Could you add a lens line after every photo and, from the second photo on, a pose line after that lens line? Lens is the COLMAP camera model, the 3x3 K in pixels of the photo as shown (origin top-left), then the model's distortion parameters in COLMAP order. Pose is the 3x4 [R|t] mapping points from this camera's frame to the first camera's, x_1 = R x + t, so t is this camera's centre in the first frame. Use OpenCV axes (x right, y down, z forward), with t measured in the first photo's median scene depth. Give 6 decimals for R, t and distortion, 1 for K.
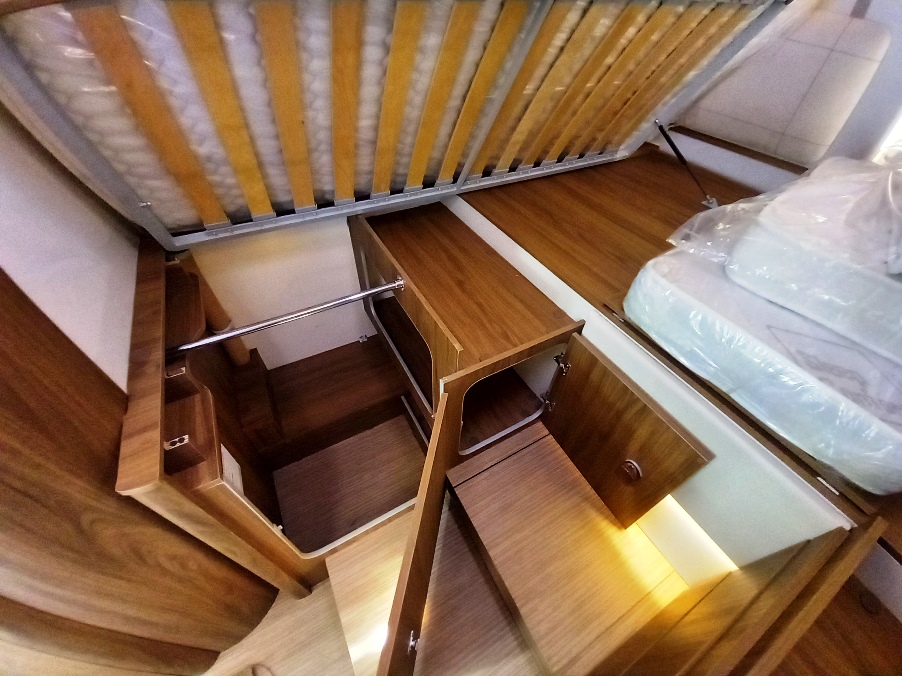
lens RADIAL K [[356.4, 0, 451.5], [0, 356.4, 331.4], [0, 0, 1]] dist [0.011918, -0.010754]
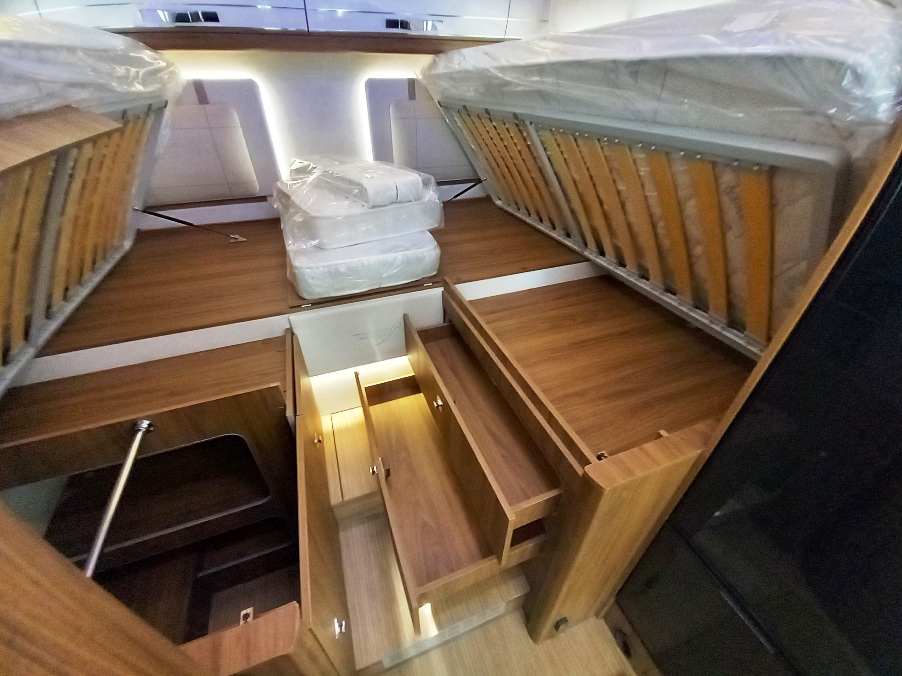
lens RADIAL K [[356.4, 0, 453.0], [0, 356.4, 331.9], [0, 0, 1]] dist [0.011918, -0.010754]
pose [[0.142031, -0.598241, 0.788629, -0.552408], [0.700777, 0.623450, 0.346730, -0.045837], [-0.699098, 0.503407, 0.507783, -0.098244]]
